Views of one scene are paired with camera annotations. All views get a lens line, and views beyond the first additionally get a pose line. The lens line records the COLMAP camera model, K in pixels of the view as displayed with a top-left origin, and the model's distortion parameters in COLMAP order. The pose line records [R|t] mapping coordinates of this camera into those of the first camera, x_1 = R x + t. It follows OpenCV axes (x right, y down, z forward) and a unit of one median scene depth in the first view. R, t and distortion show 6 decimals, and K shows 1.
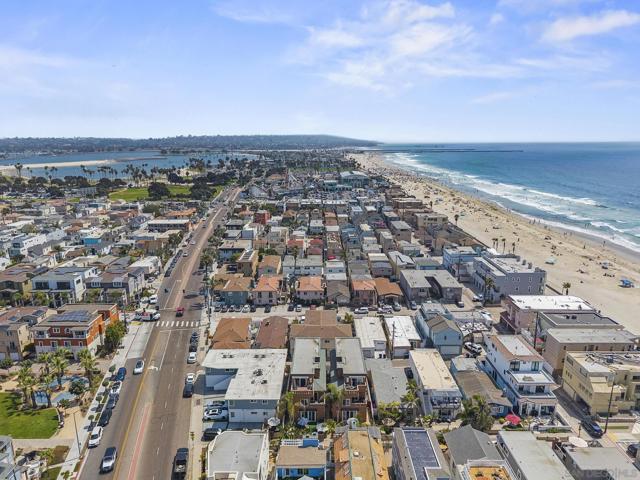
lens RADIAL K [[427.4, 0, 319.8], [0, 427.4, 239.4], [0, 0, 1]] dist [0.038809, -0.037310]
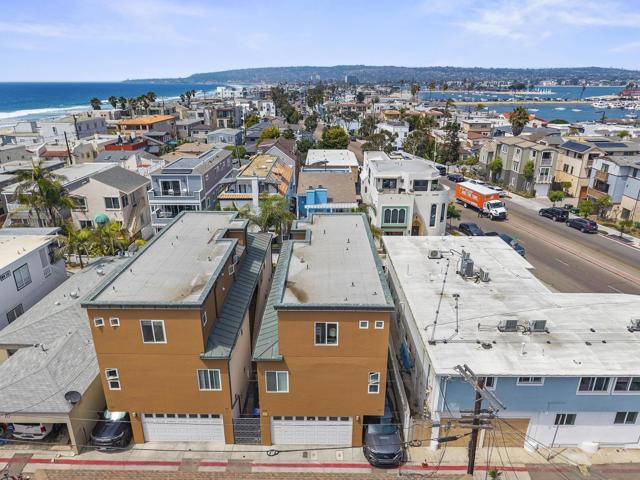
lens RADIAL K [[427.4, 0, 319.4], [0, 427.4, 244.1], [0, 0, 1]] dist [0.038809, -0.037310]
pose [[-0.999963, -0.000858, 0.008594, -0.018391], [0.004106, 0.828154, 0.560485, 0.073215], [-0.007598, 0.560499, -0.828120, 0.936725]]
